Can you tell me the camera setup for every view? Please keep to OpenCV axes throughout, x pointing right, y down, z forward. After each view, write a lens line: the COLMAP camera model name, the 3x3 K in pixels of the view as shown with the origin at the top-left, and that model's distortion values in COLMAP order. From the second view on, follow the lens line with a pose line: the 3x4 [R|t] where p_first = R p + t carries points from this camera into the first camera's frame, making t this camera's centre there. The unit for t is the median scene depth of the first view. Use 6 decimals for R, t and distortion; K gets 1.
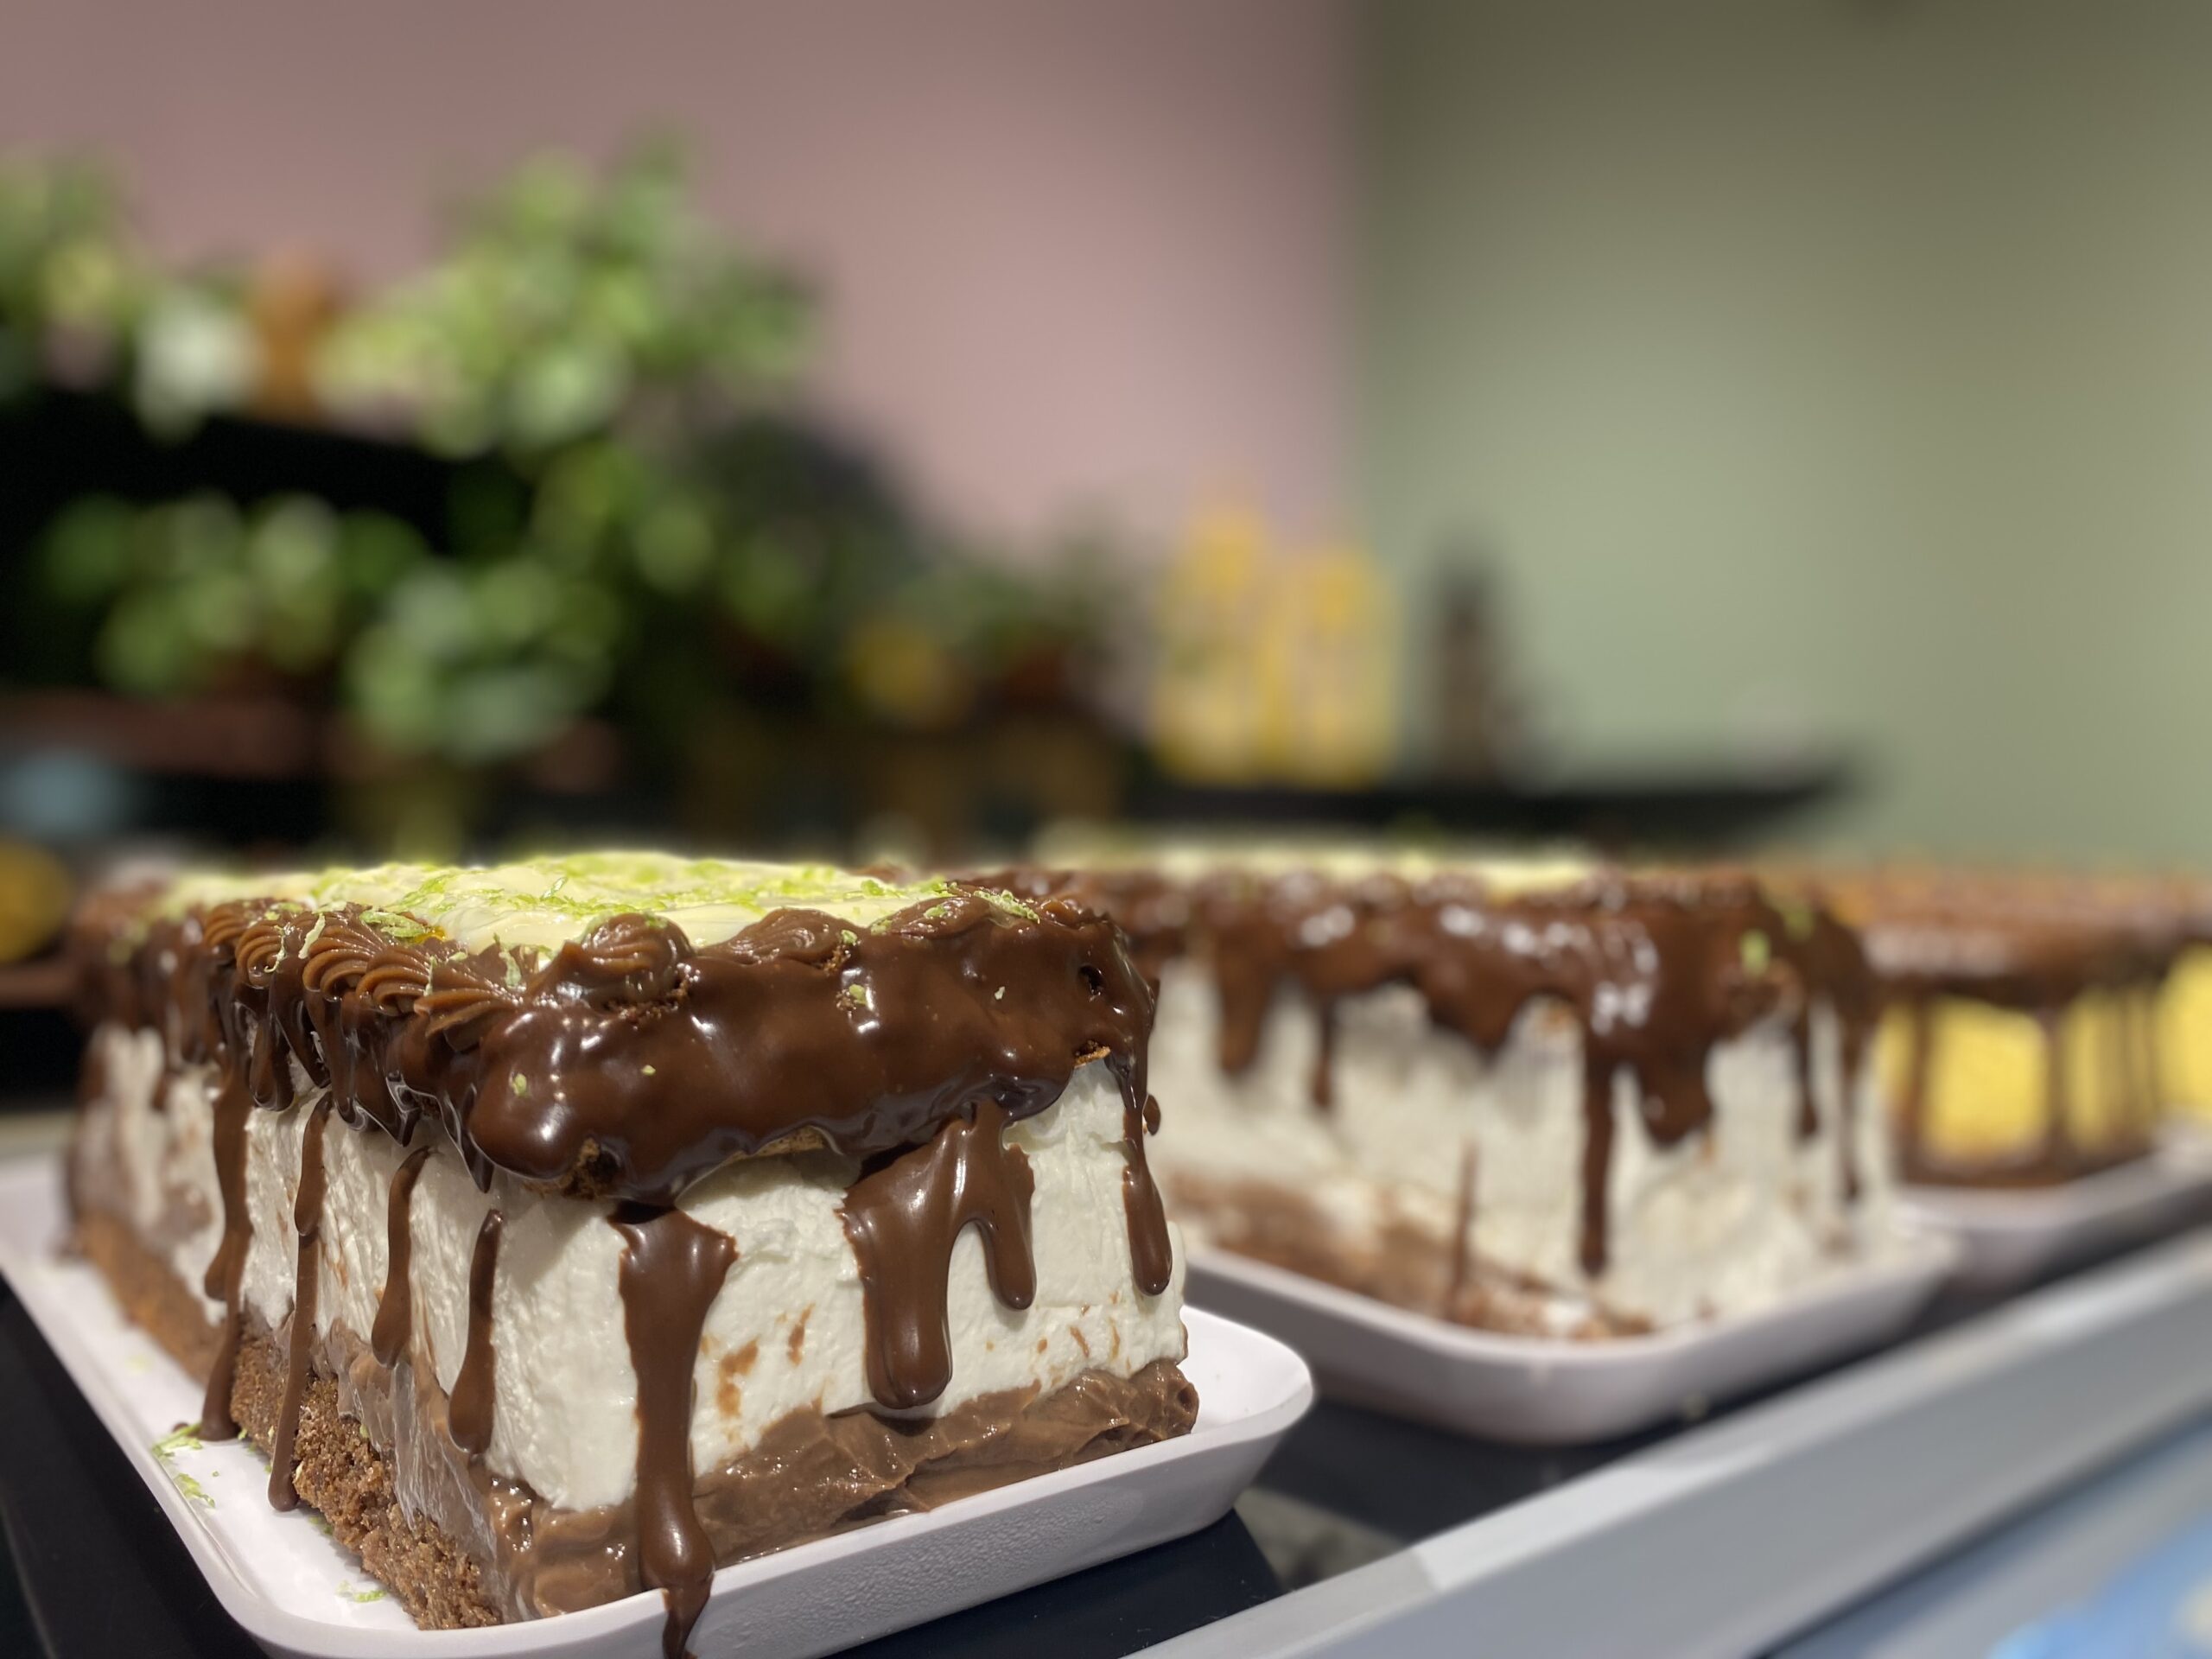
lens RADIAL K [[1670.9, 0, 1109.9], [0, 1670.9, 907.5], [0, 0, 1]] dist [0.003175, 0.000864]
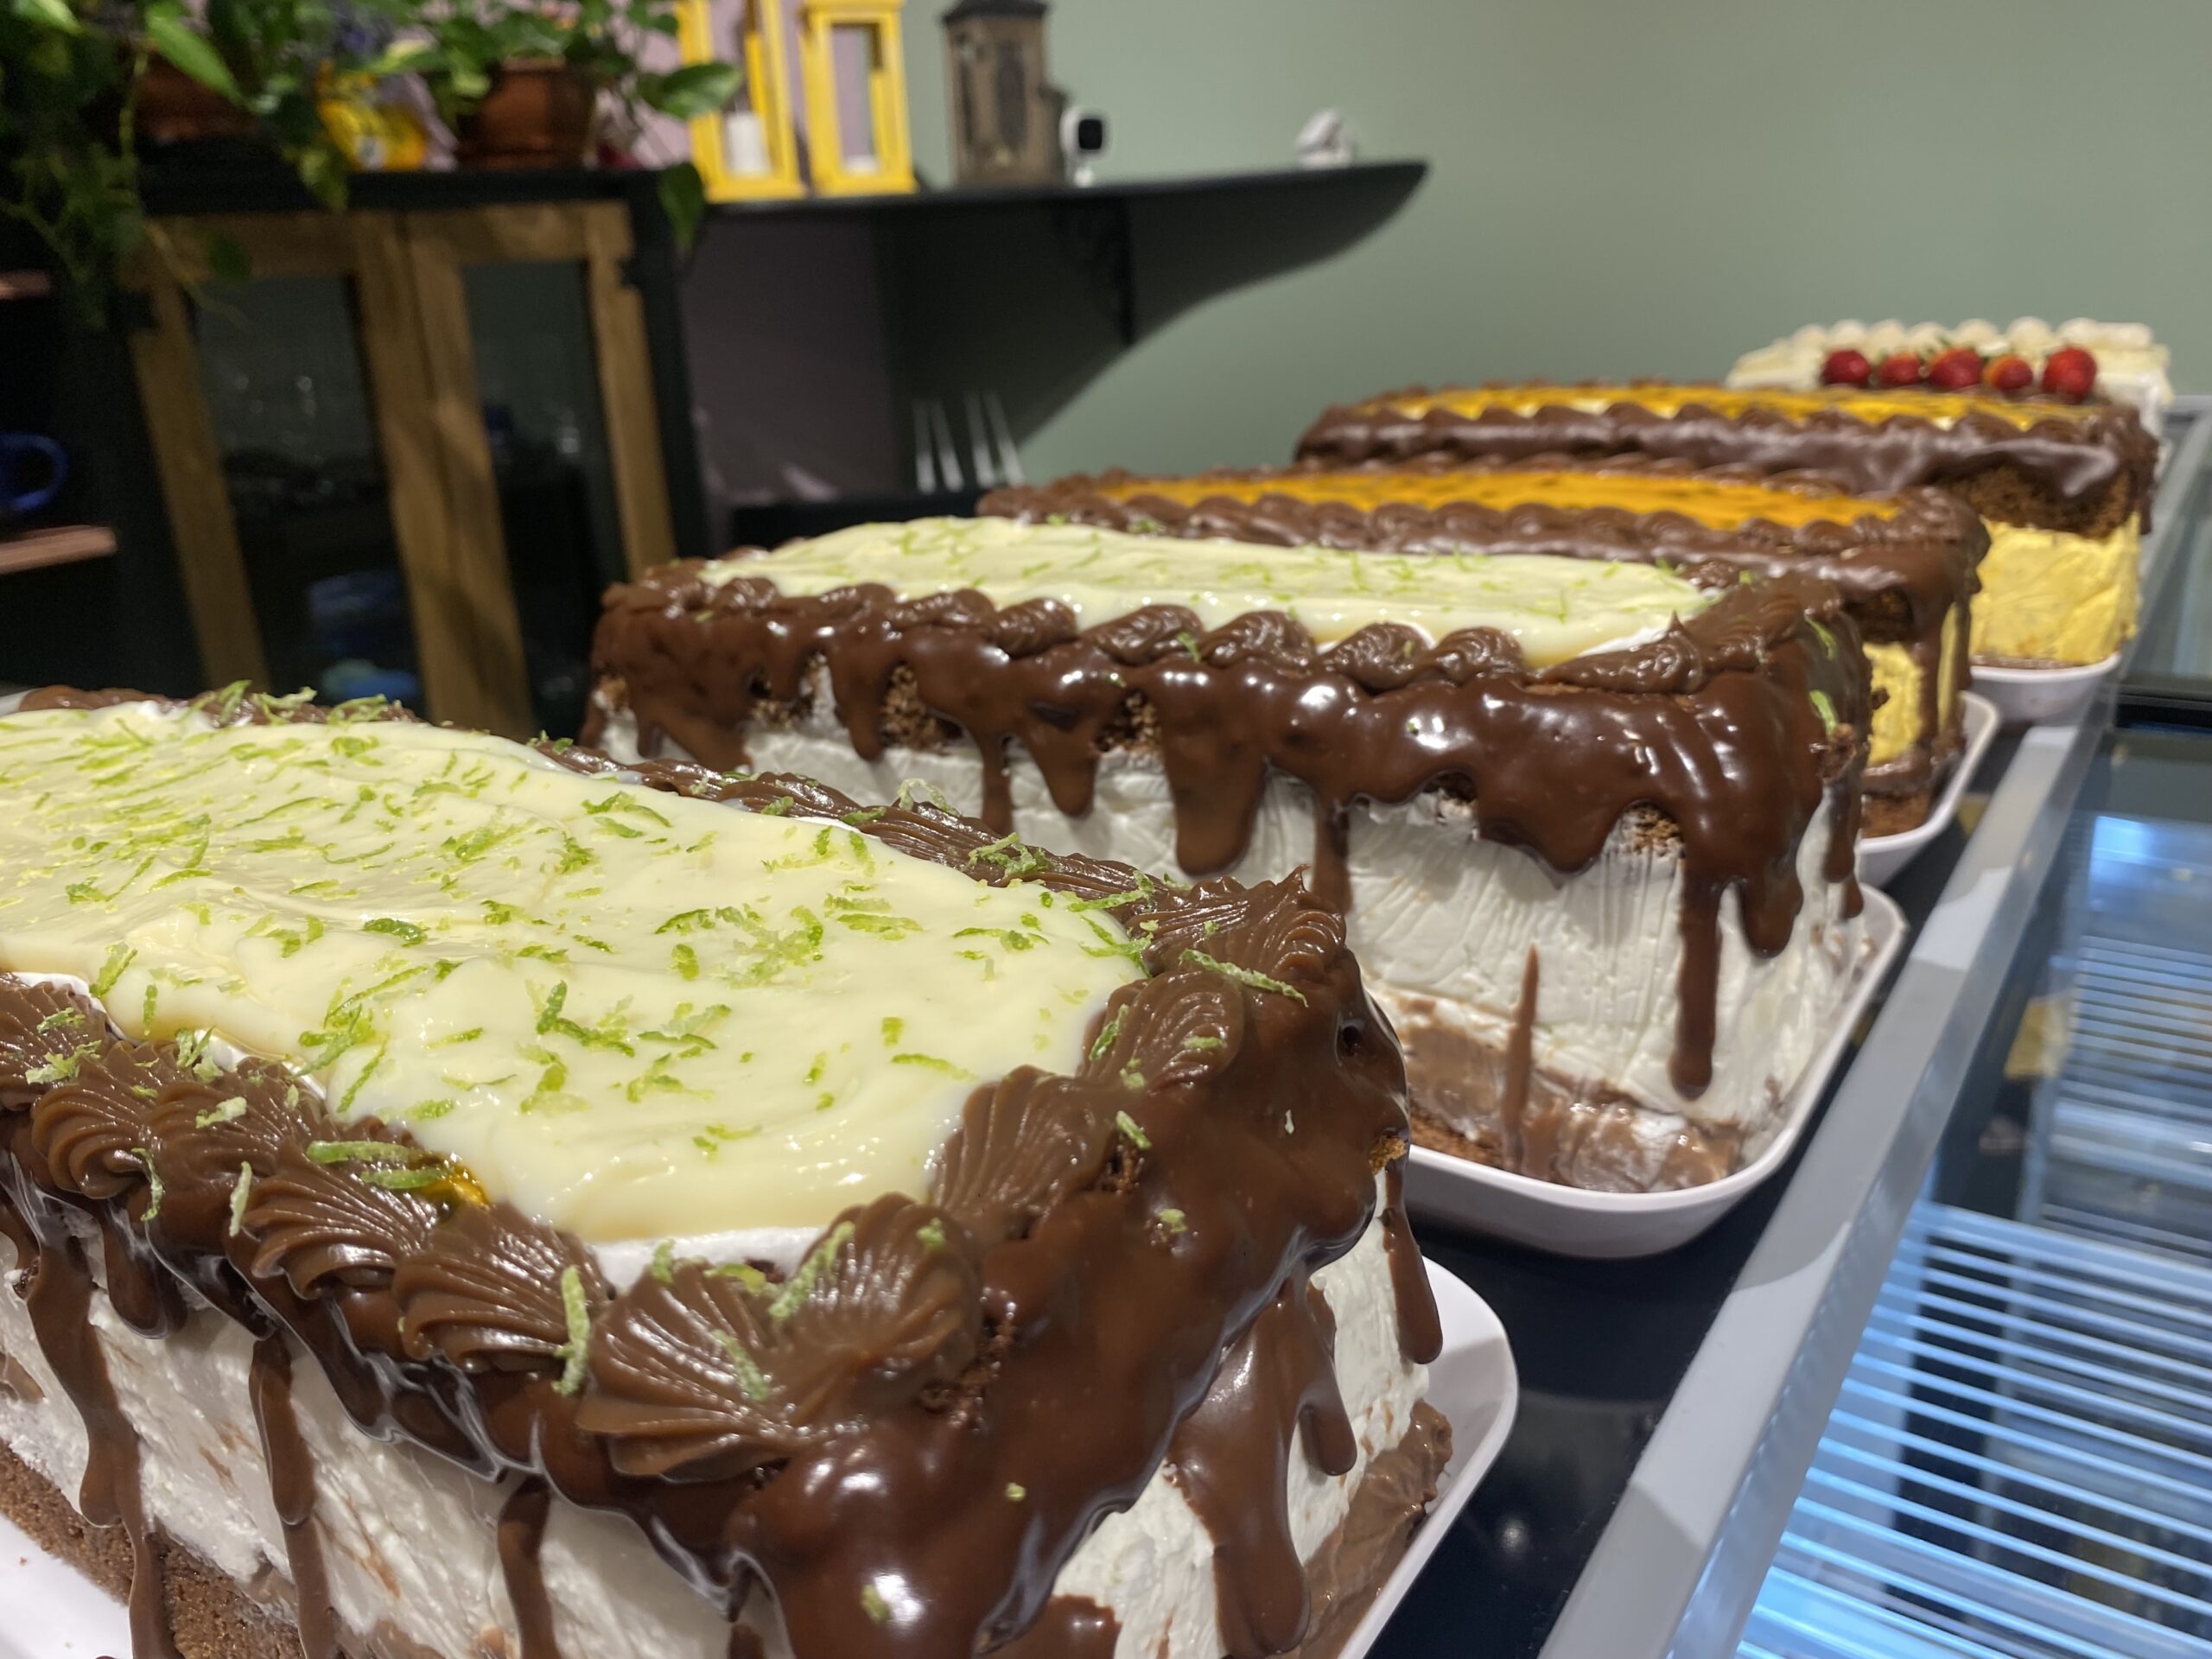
lens RADIAL K [[1674.5, 0, 1106.0], [0, 1674.5, 829.5], [0, 0, 1]] dist [0.001352, -0.052749]
pose [[0.955187, -0.162169, 0.247626, -0.229068], [0.082071, 0.948865, 0.304828, -0.229348], [-0.284397, -0.270845, 0.919653, 0.267685]]
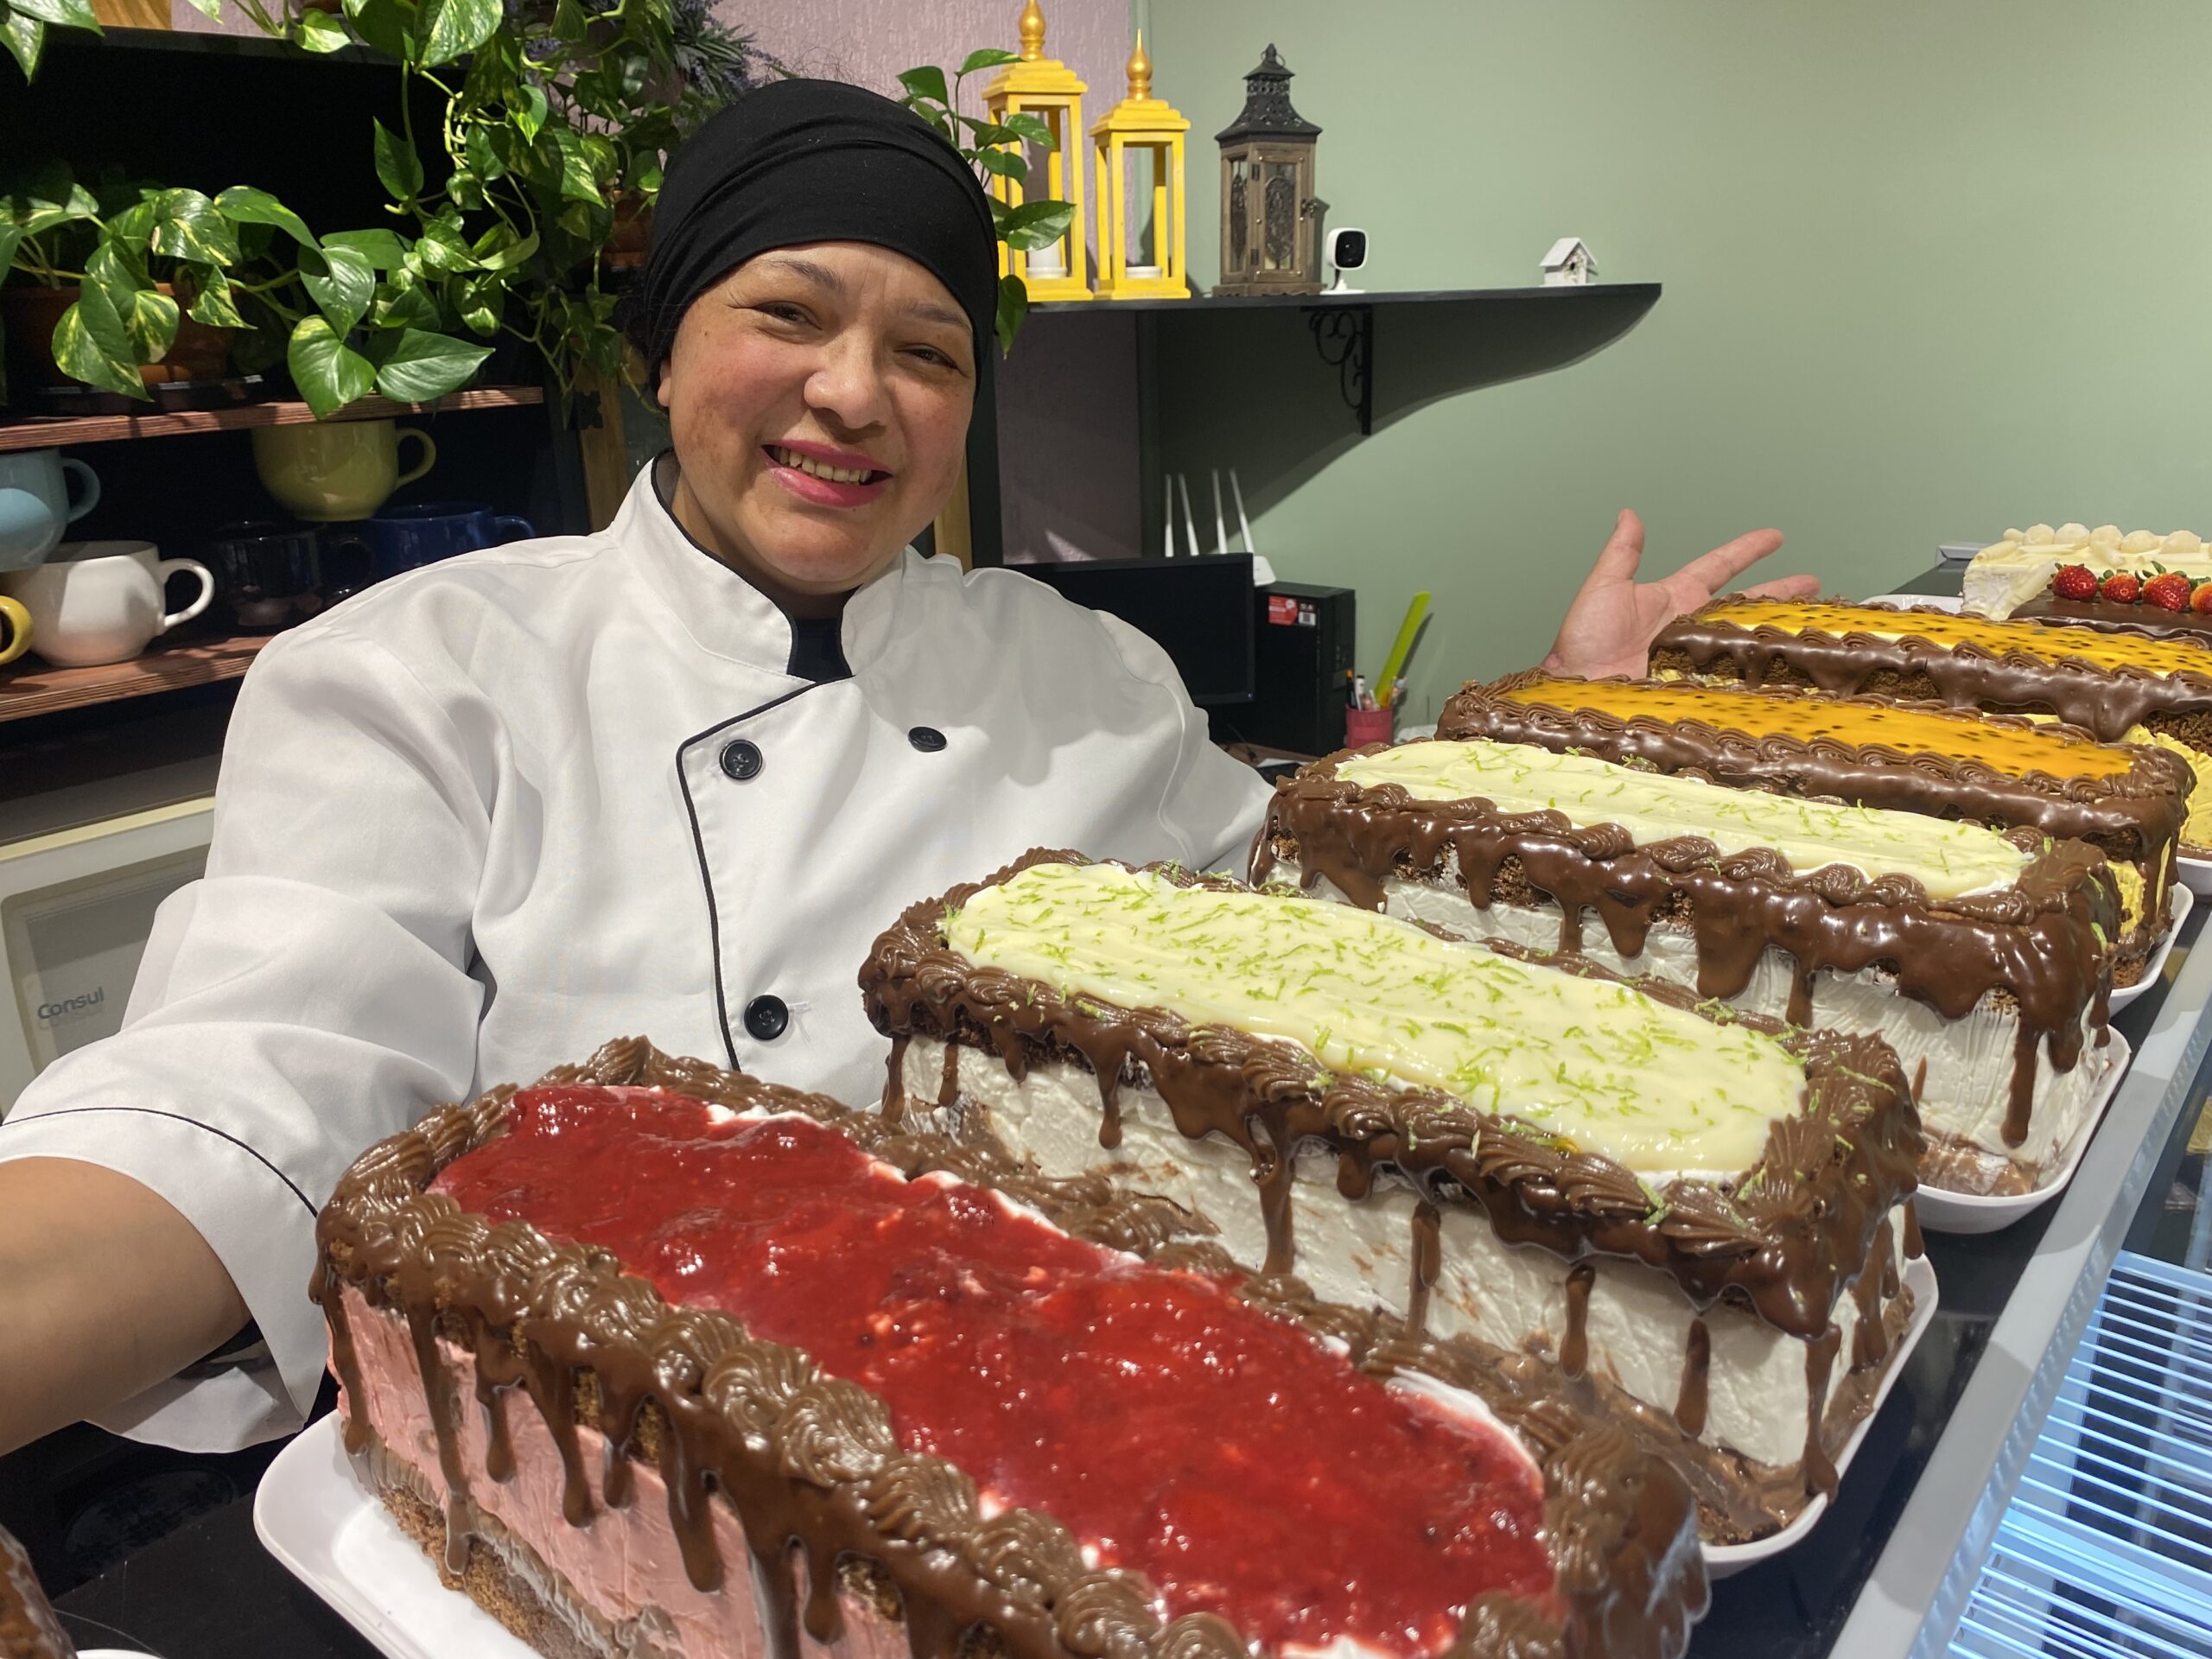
lens RADIAL K [[1659.6, 0, 1106.0], [0, 1659.6, 829.5], [0, 0, 1]] dist [-0.004886, -0.000684]
pose [[0.979161, -0.105518, 0.173520, -0.855170], [0.051293, 0.955216, 0.291430, -0.611114], [-0.196500, -0.276457, 0.940723, -0.303322]]
